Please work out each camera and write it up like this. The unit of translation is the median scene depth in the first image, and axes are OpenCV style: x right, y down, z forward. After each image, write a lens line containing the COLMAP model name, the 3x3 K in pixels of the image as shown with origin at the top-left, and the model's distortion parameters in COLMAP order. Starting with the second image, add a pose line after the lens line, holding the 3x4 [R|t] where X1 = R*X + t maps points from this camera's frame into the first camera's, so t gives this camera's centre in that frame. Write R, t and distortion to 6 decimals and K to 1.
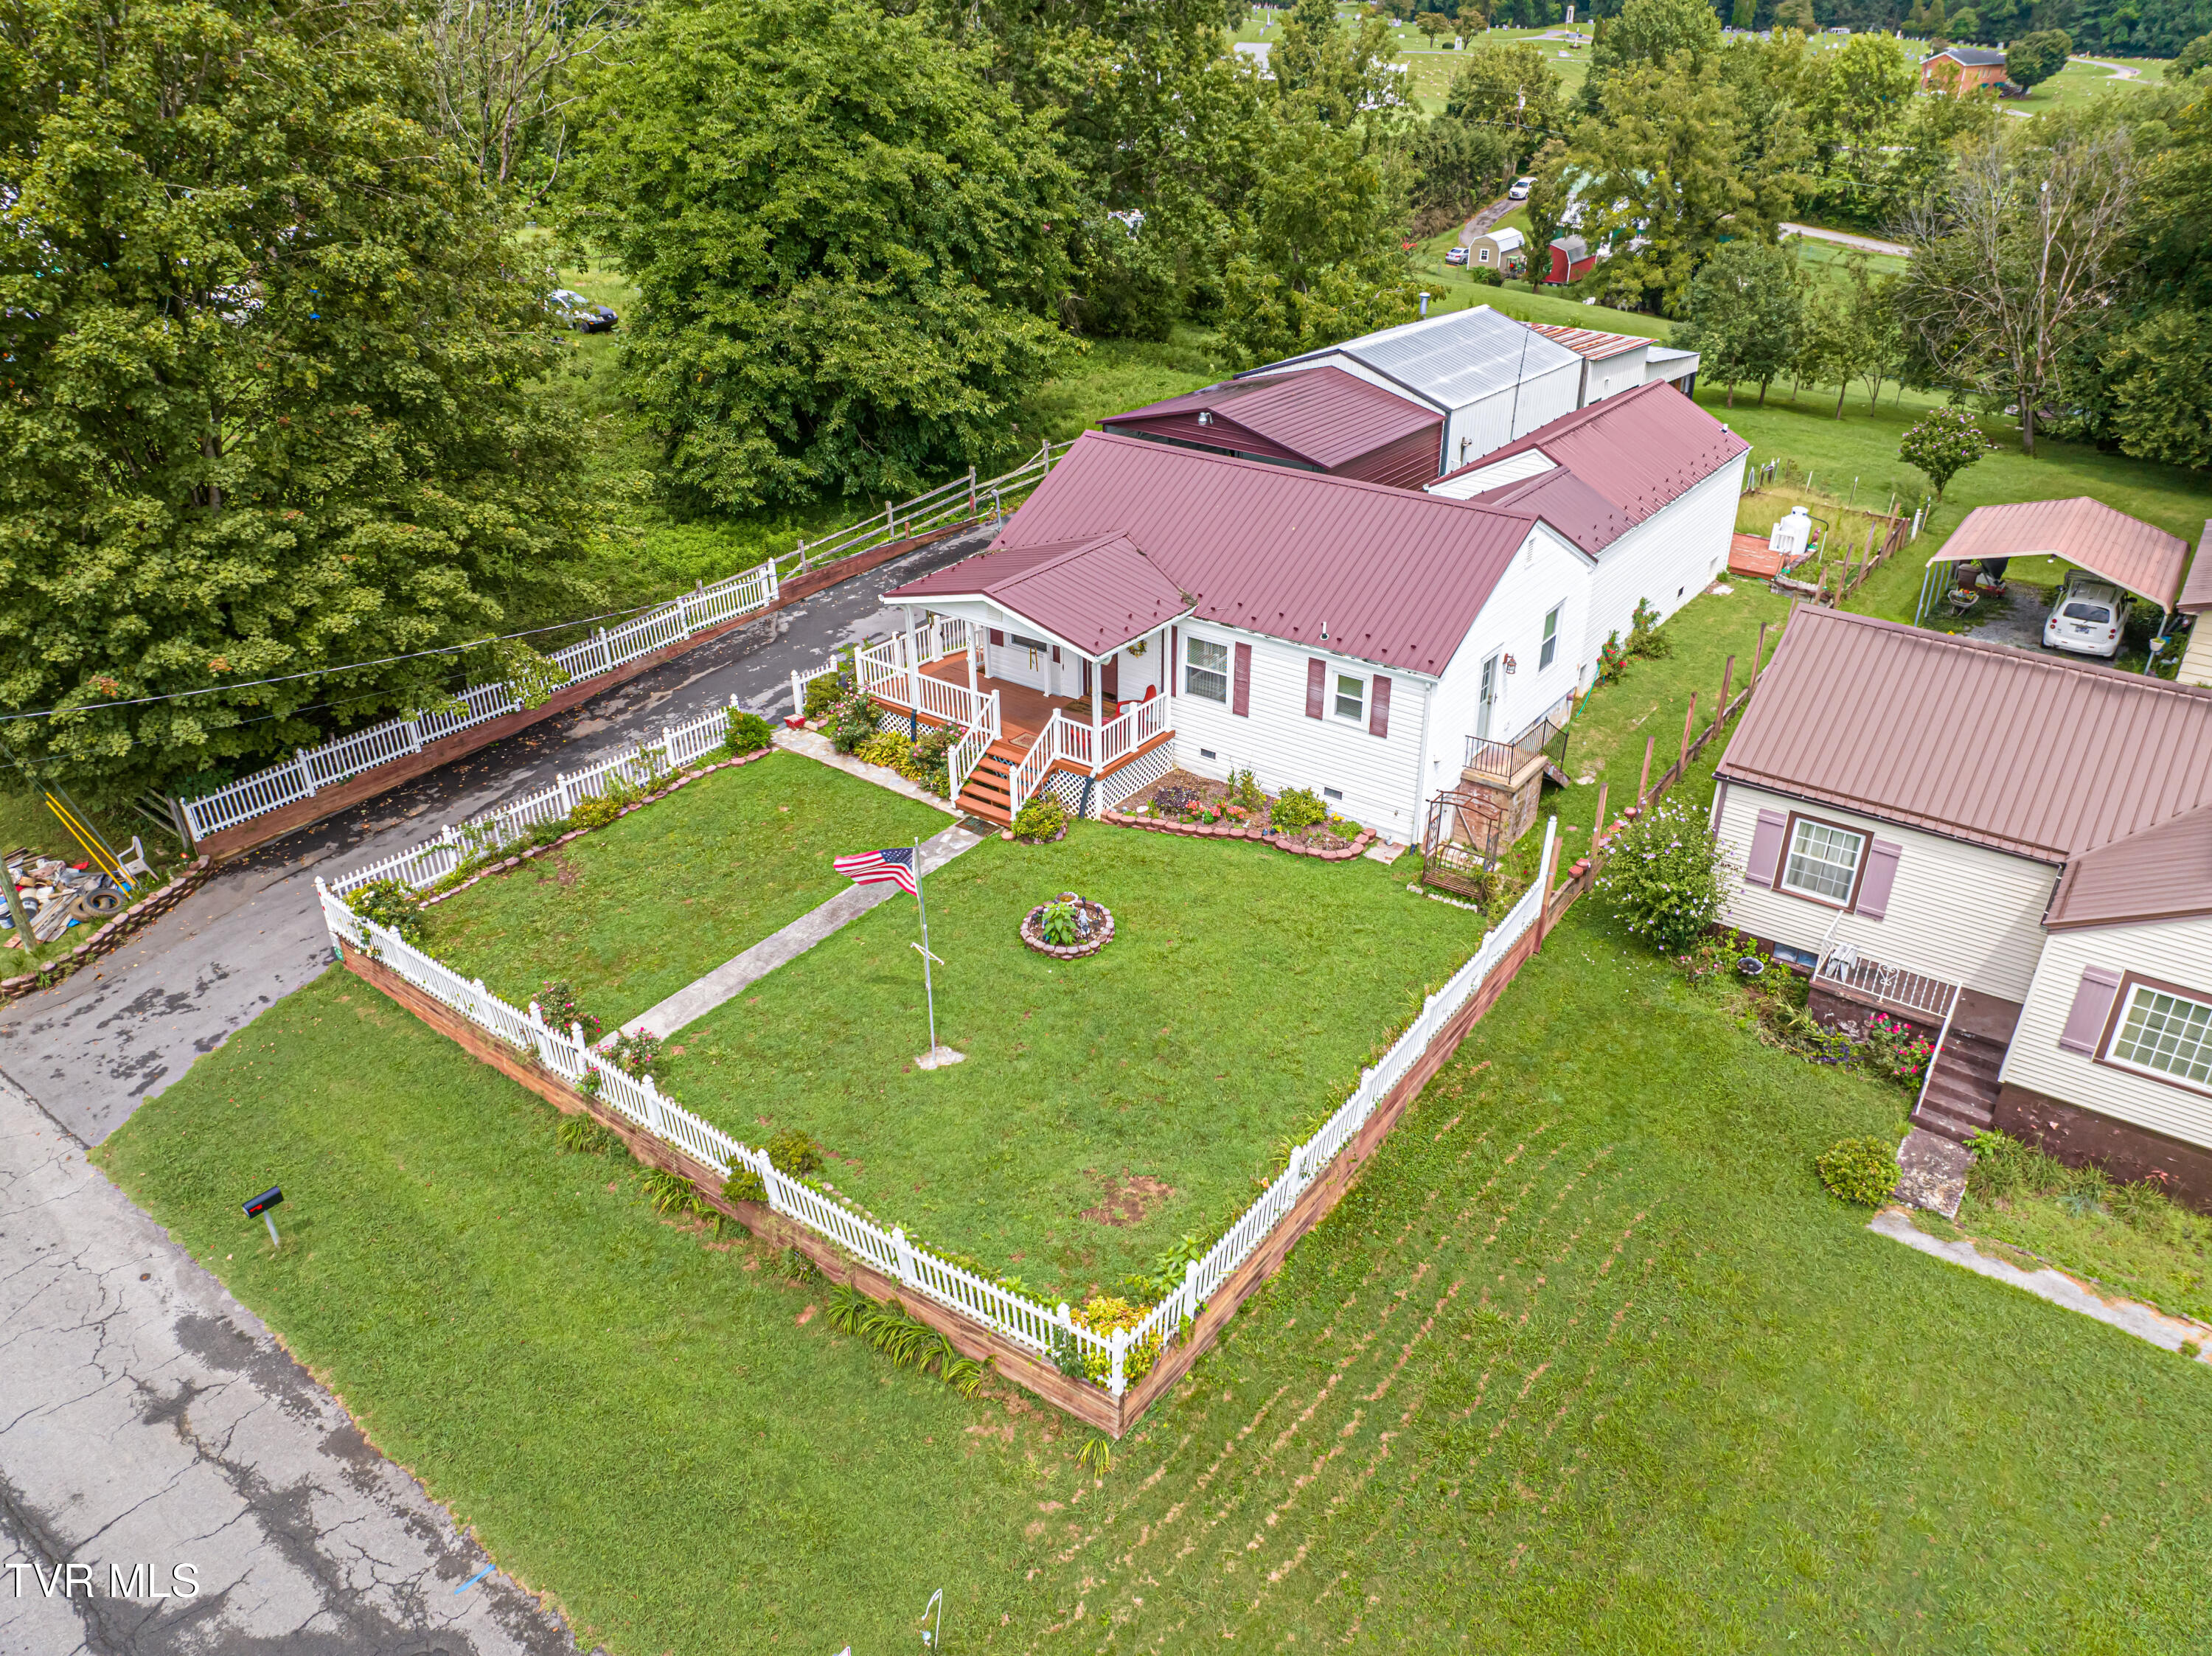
lens RADIAL K [[1543.3, 0, 1112.8], [0, 1543.3, 816.2], [0, 0, 1]] dist [-0.027810, -0.001620]
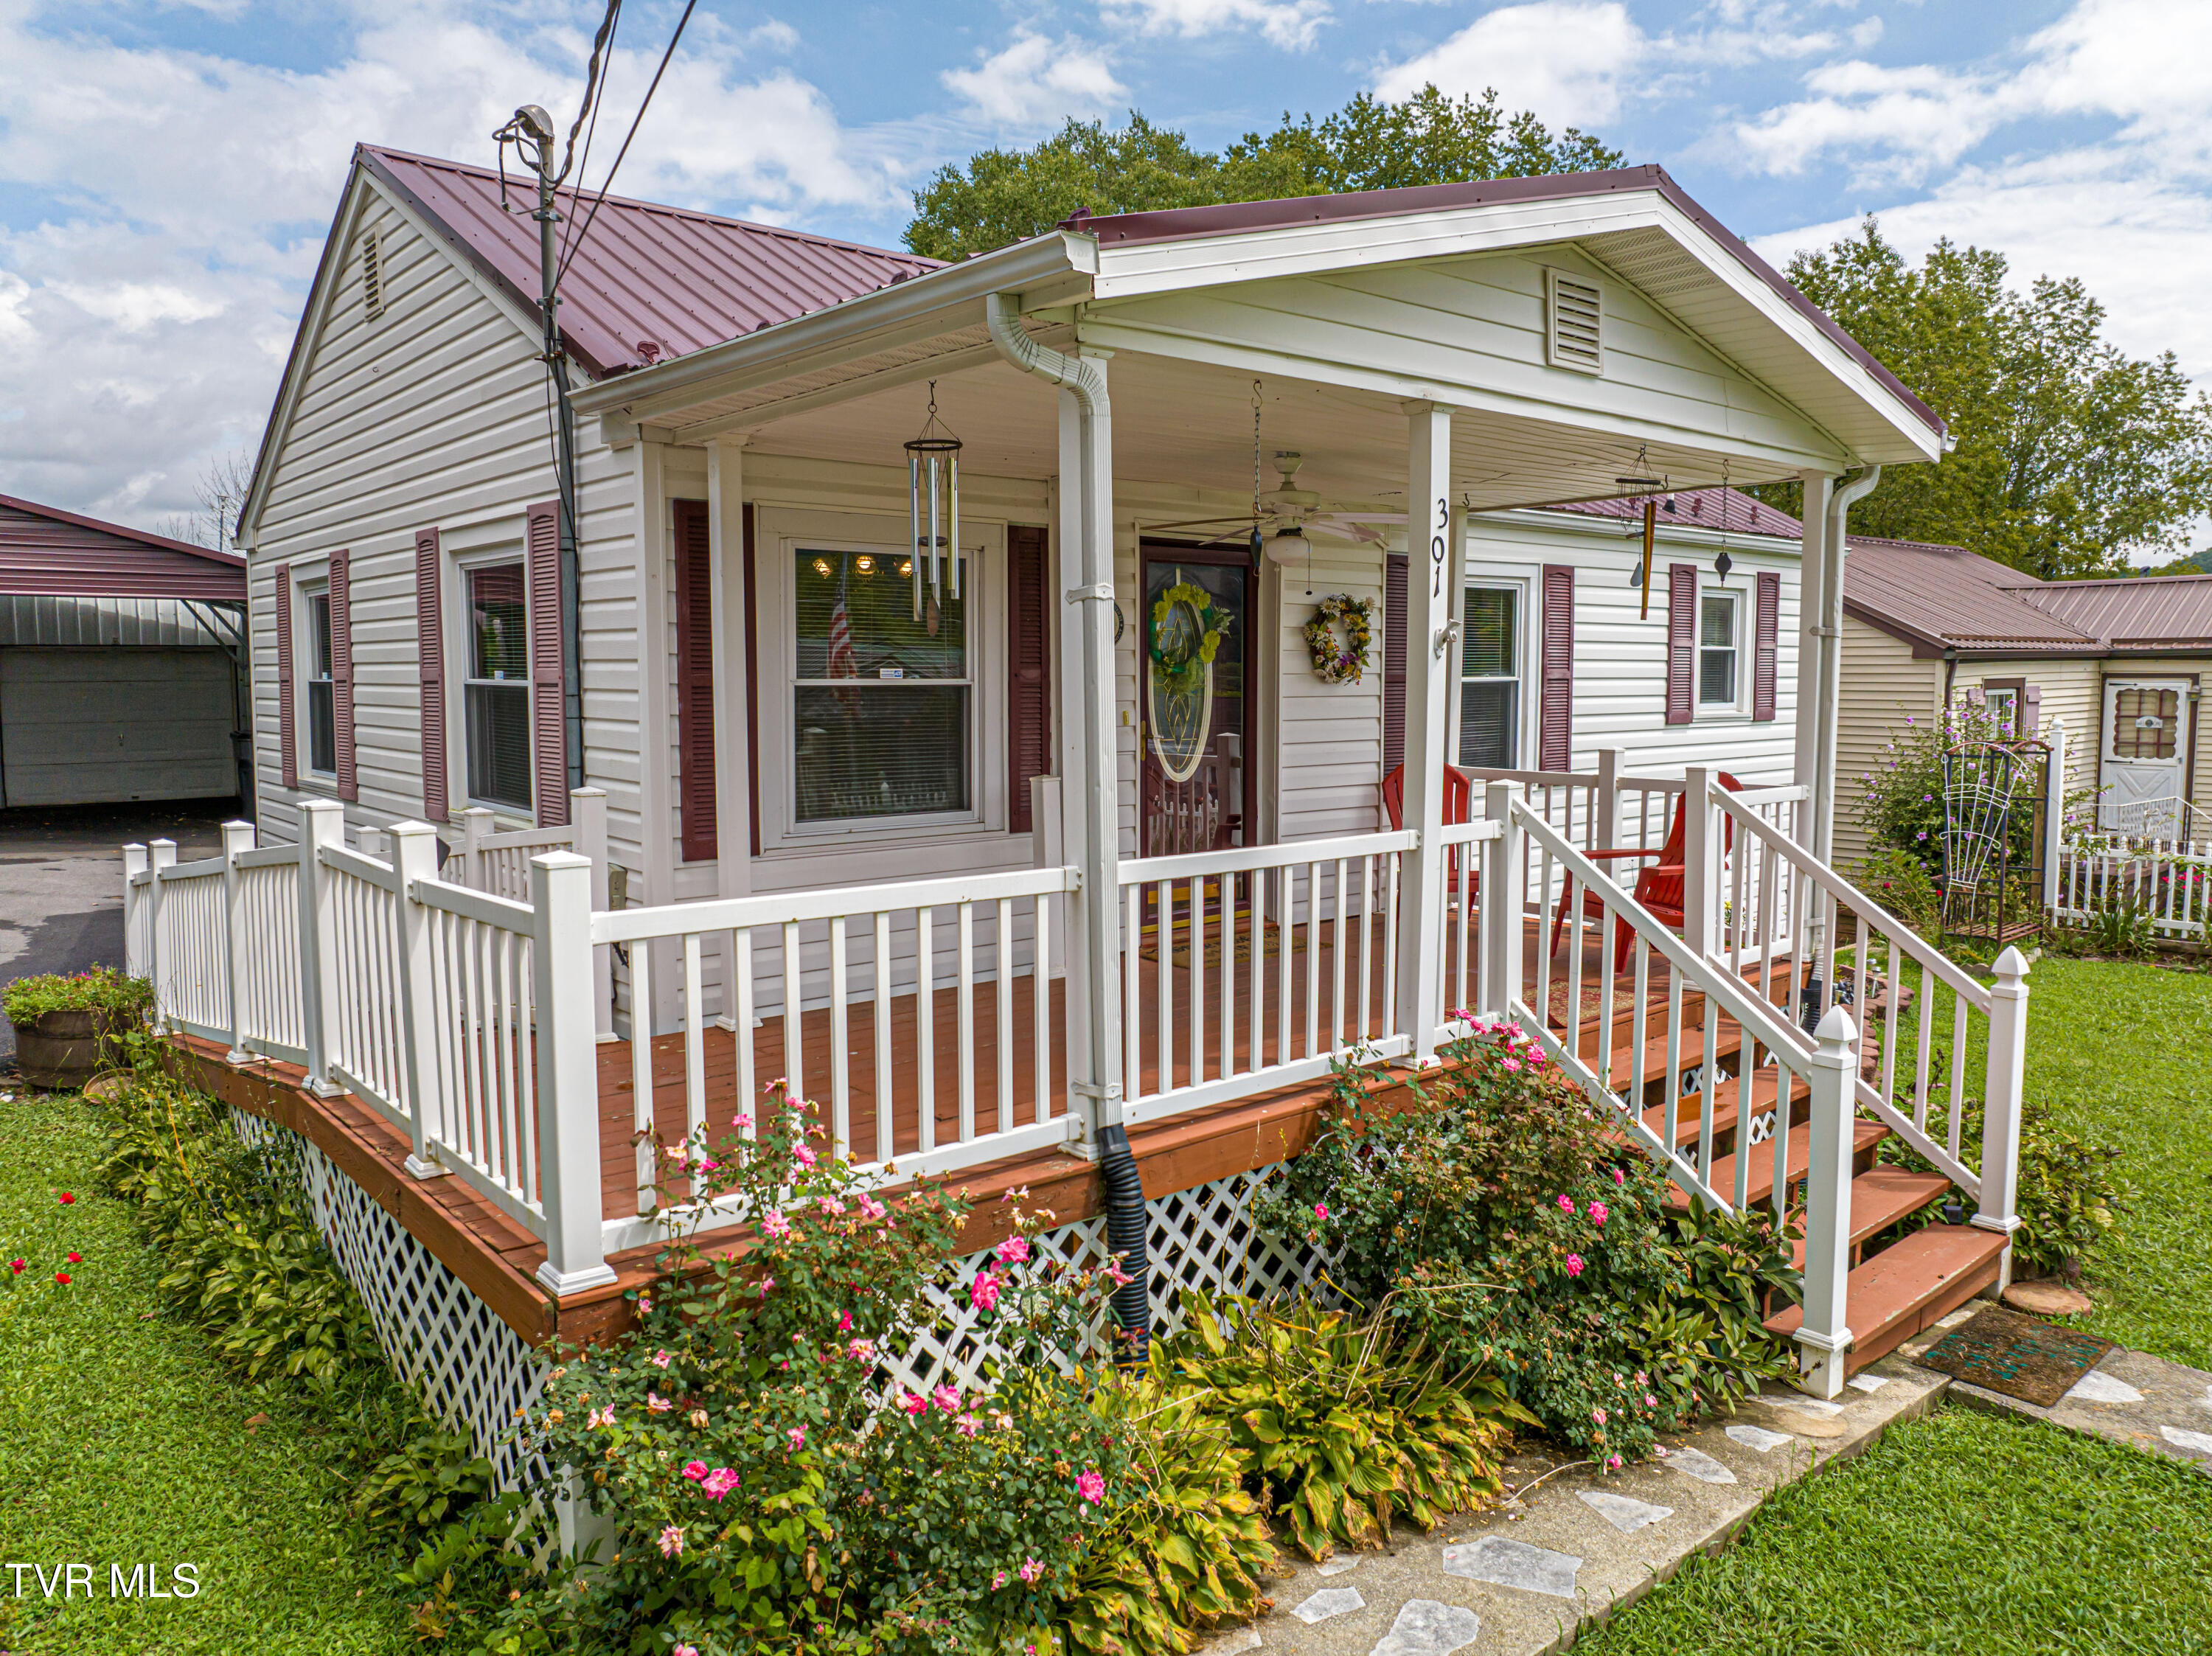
lens RADIAL K [[1543.3, 0, 1110.5], [0, 1543.3, 821.9], [0, 0, 1]] dist [-0.027810, -0.001620]
pose [[0.220055, -0.084422, 0.971828, -0.293902], [0.472158, 0.880990, -0.030381, -0.100724], [-0.853606, 0.465542, 0.233727, 1.063754]]
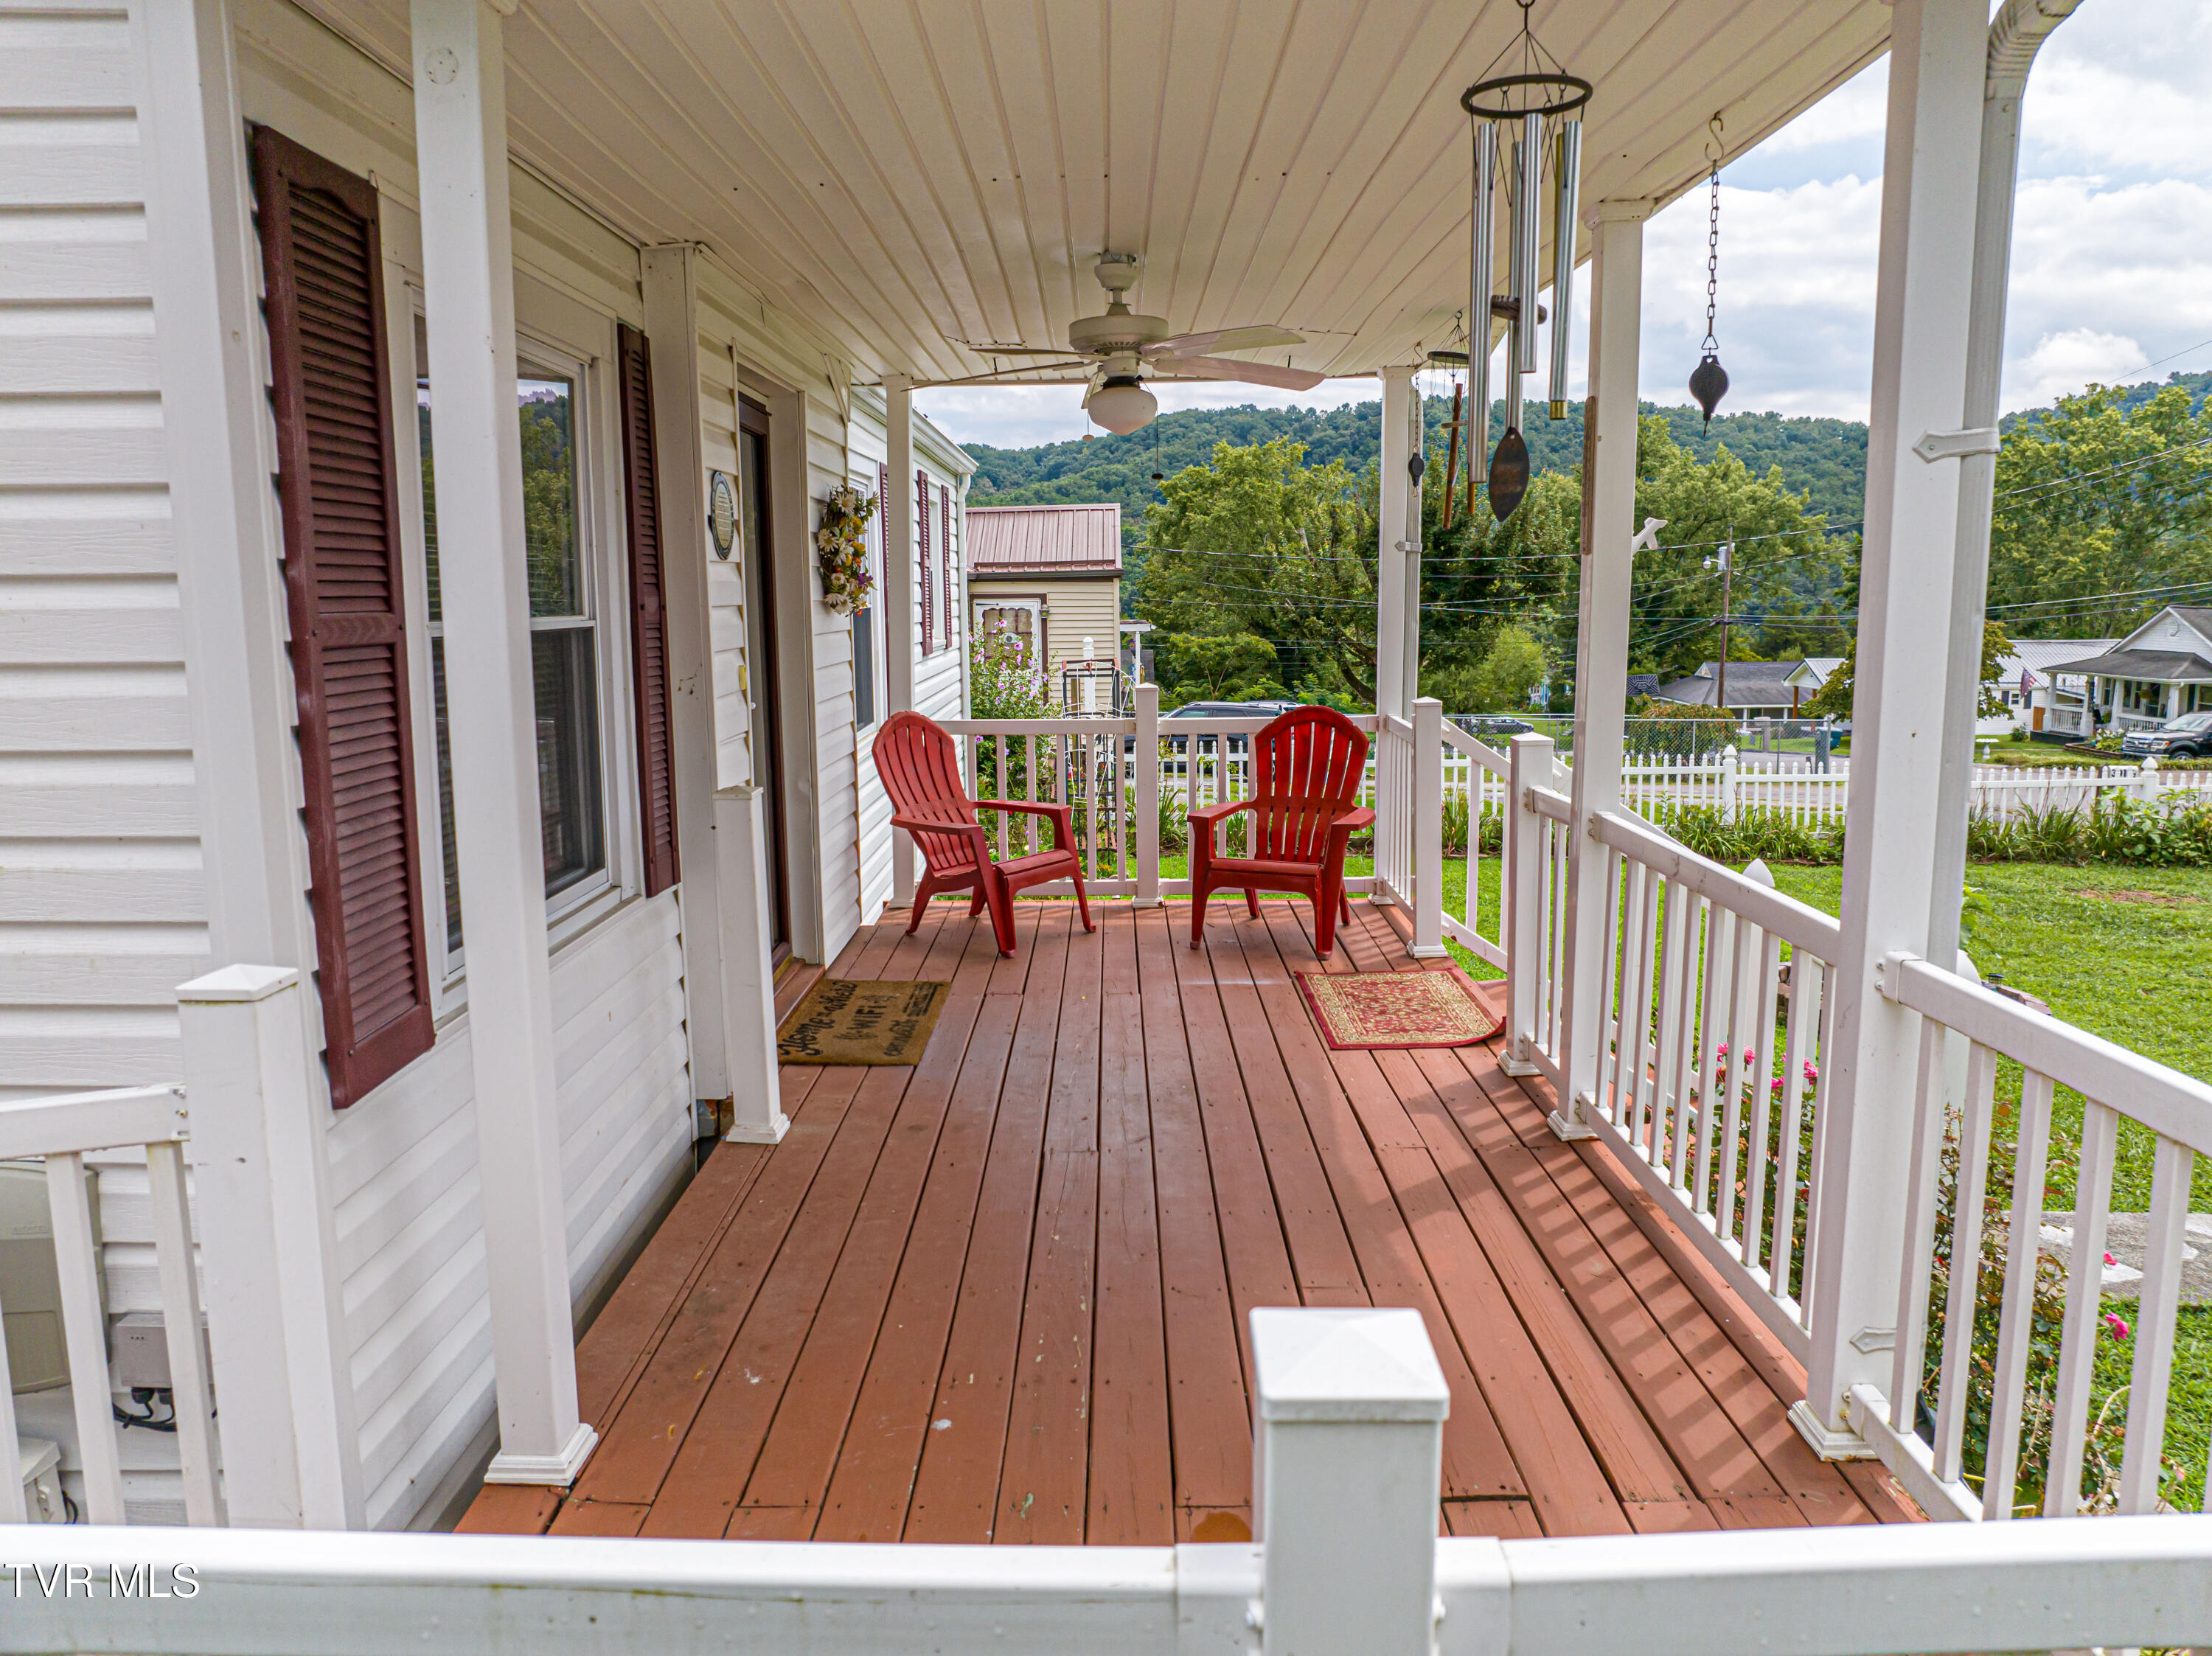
lens RADIAL K [[1543.3, 0, 1101.8], [0, 1543.3, 830.5], [0, 0, 1]] dist [-0.027810, -0.001620]
pose [[-0.595221, -0.106879, 0.796423, -0.178510], [0.403581, 0.817284, 0.411302, -0.163622], [-0.694863, 0.566236, -0.443330, 1.174134]]
